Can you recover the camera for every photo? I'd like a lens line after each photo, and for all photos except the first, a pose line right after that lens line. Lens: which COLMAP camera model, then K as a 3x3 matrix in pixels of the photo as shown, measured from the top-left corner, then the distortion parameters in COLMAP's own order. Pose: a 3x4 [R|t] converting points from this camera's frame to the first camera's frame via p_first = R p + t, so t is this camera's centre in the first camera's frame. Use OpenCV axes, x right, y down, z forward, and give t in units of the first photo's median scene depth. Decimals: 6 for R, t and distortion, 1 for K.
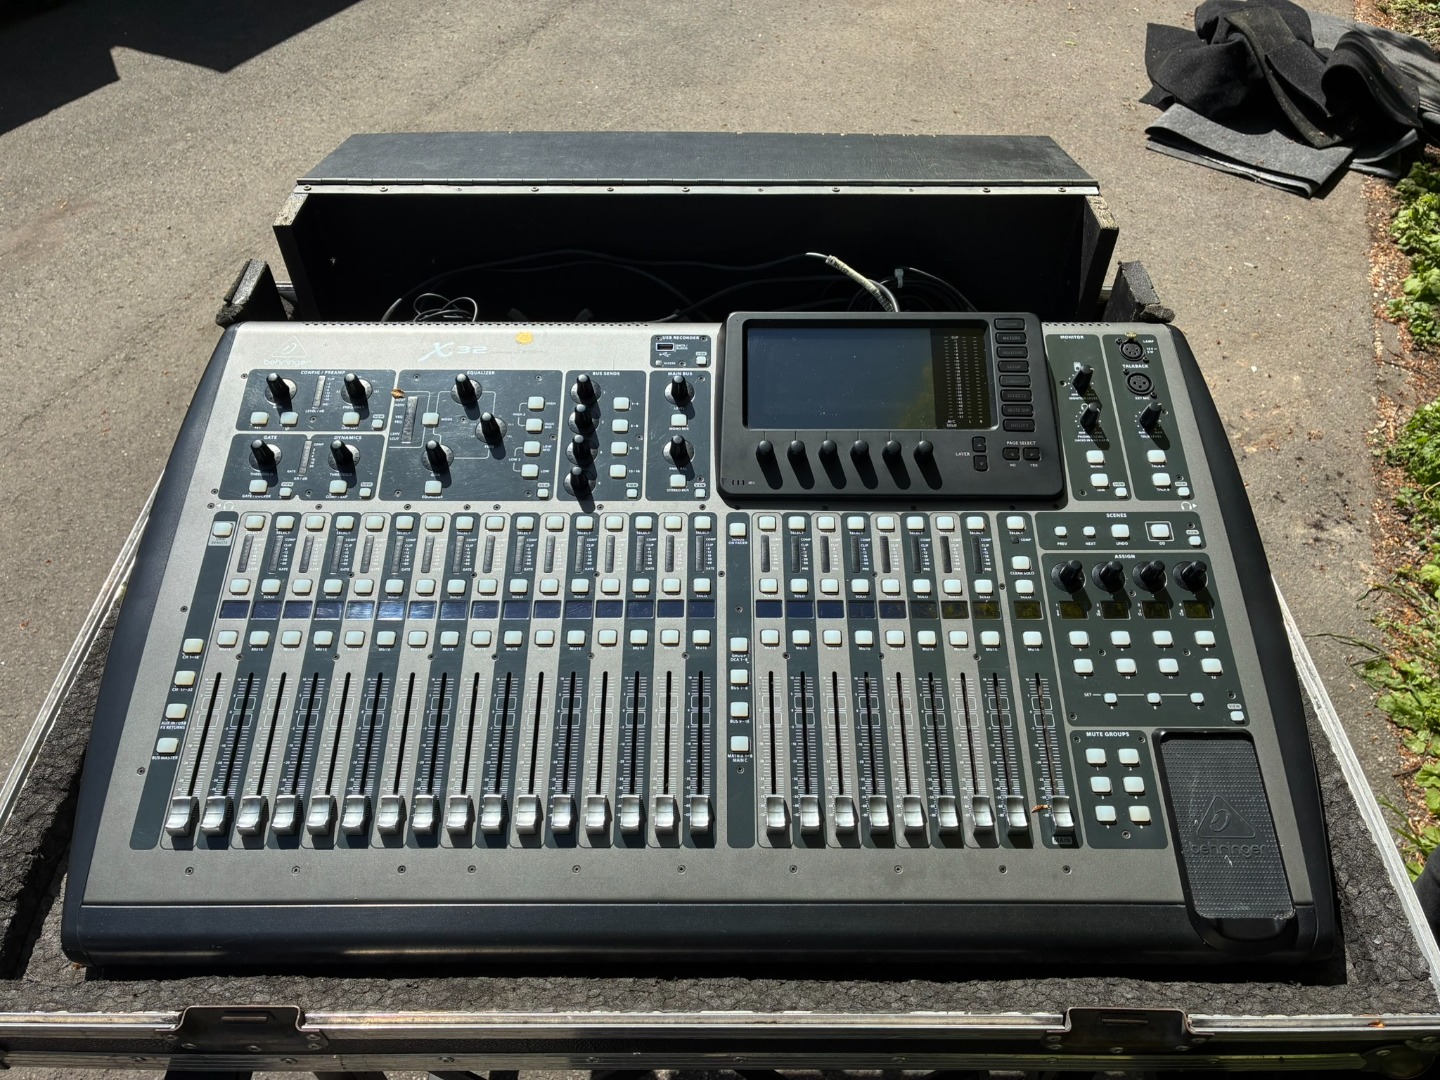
lens RADIAL K [[1110.6, 0, 715.7], [0, 1110.6, 539.7], [0, 0, 1]] dist [0.065398, -0.087264]
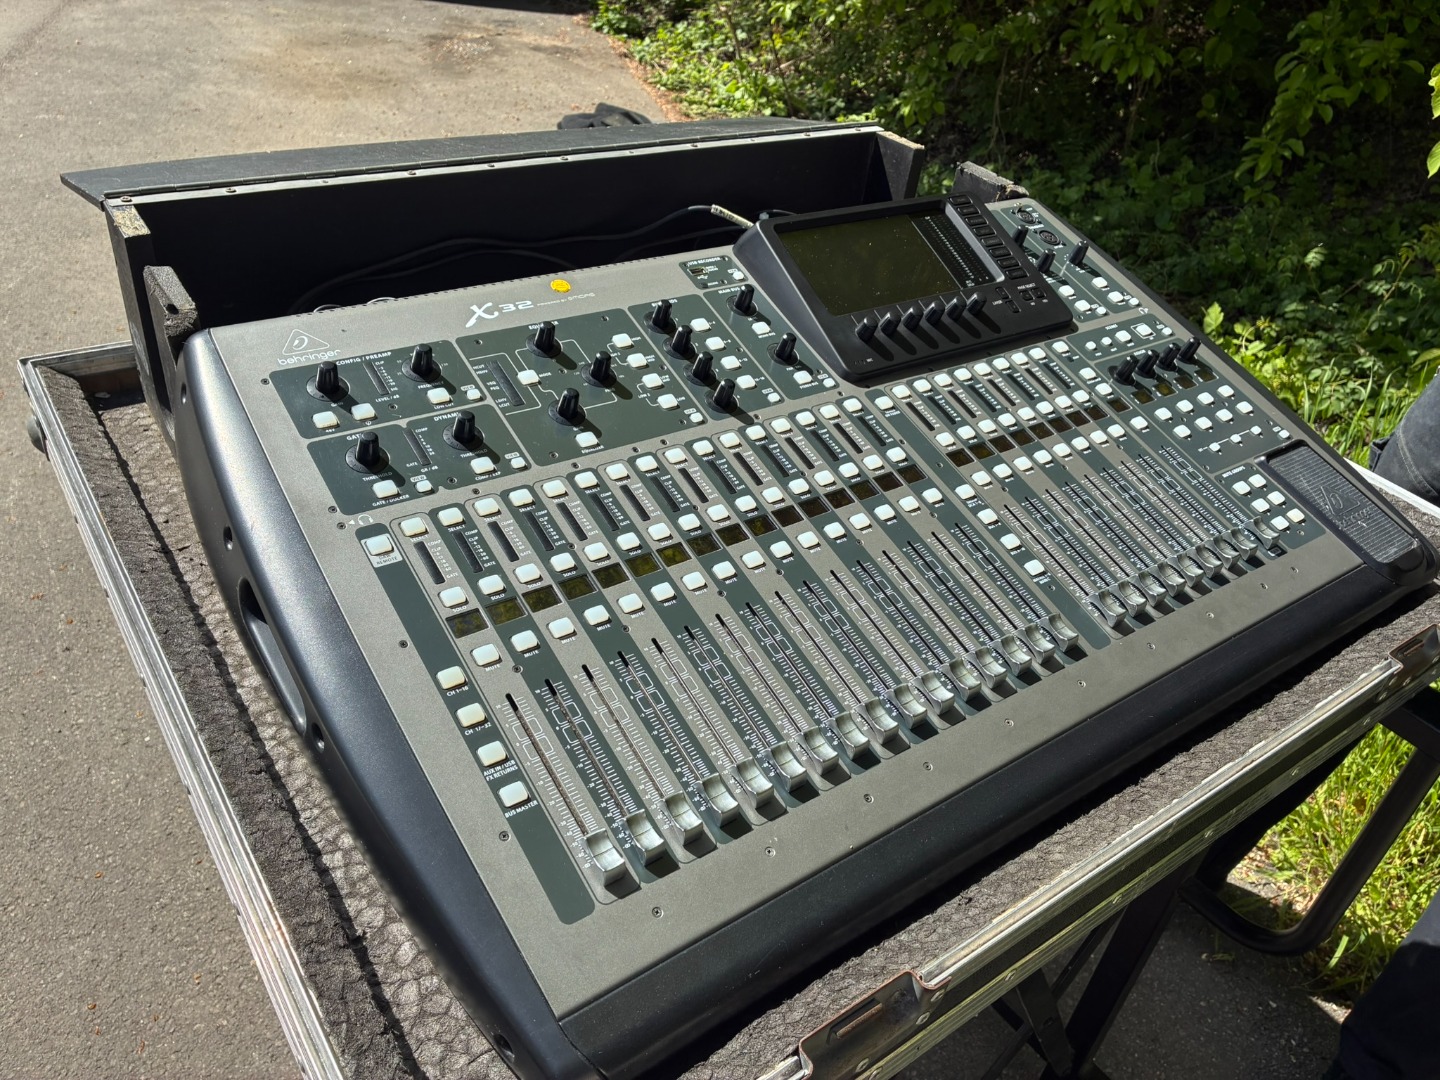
lens RADIAL K [[1110.6, 0, 734.1], [0, 1110.6, 525.7], [0, 0, 1]] dist [0.065398, -0.087264]
pose [[0.799927, -0.265560, 0.538140, -0.646753], [0.344332, 0.937559, -0.049174, 0.095474], [-0.491479, 0.224635, 0.841420, 0.261004]]
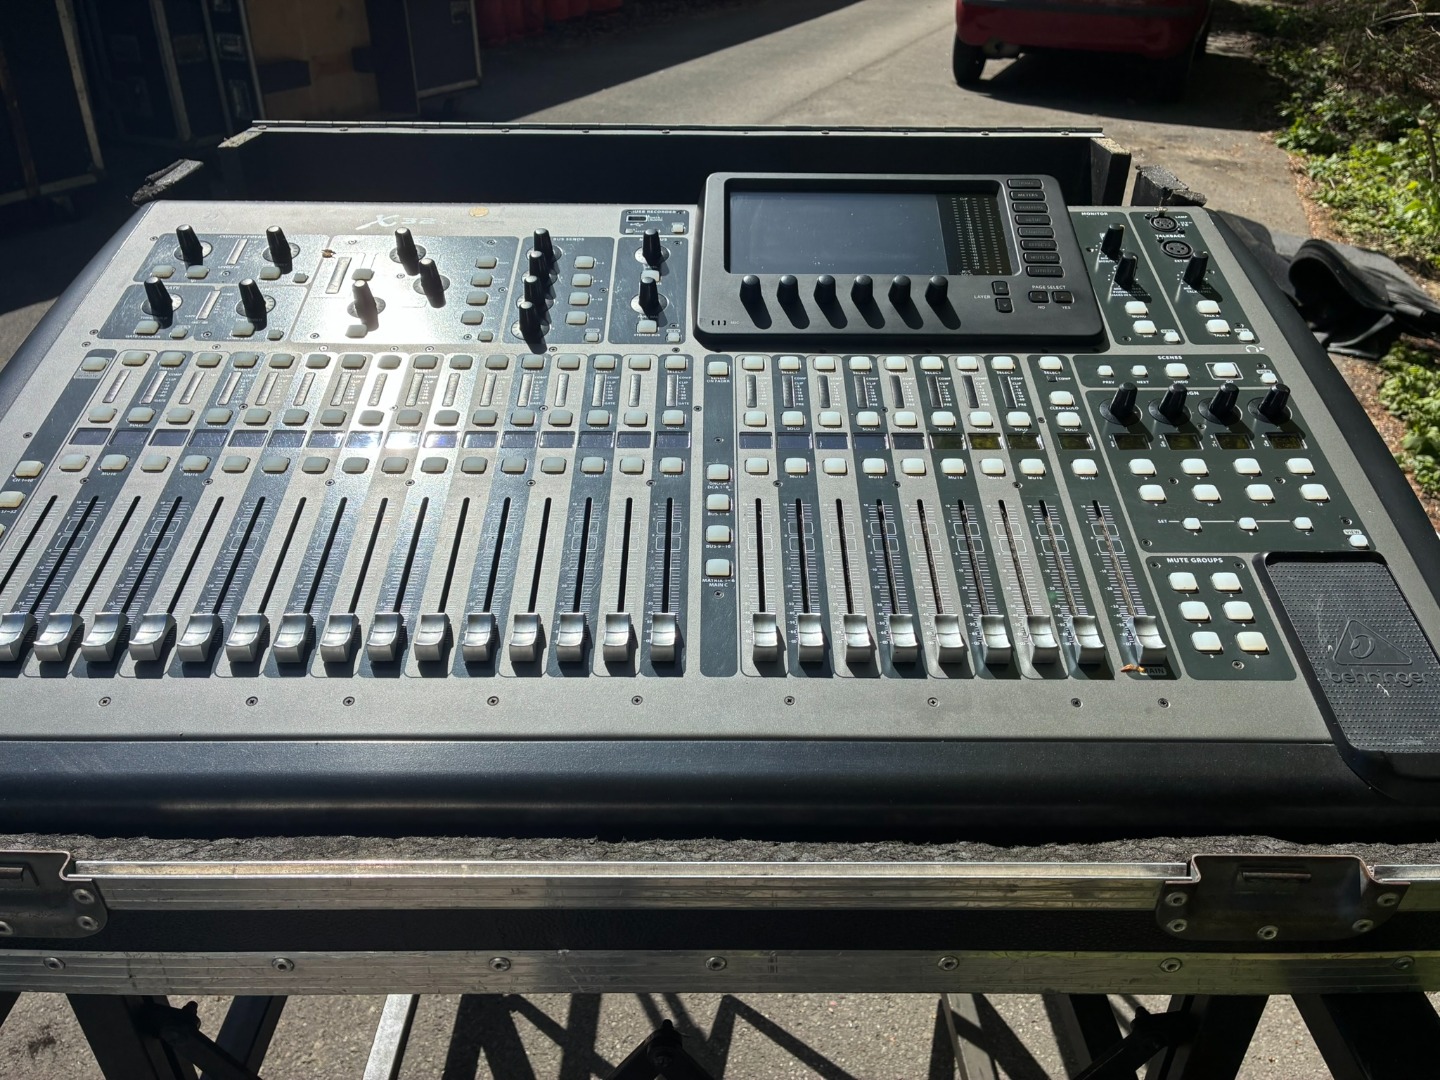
lens RADIAL K [[1110.6, 0, 716.0], [0, 1110.6, 520.5], [0, 0, 1]] dist [0.065398, -0.087264]
pose [[0.999981, 0.002456, 0.005633, 0.014314], [-0.000904, 0.965487, -0.260449, 0.318213], [-0.006078, 0.260439, 0.965471, 0.227027]]
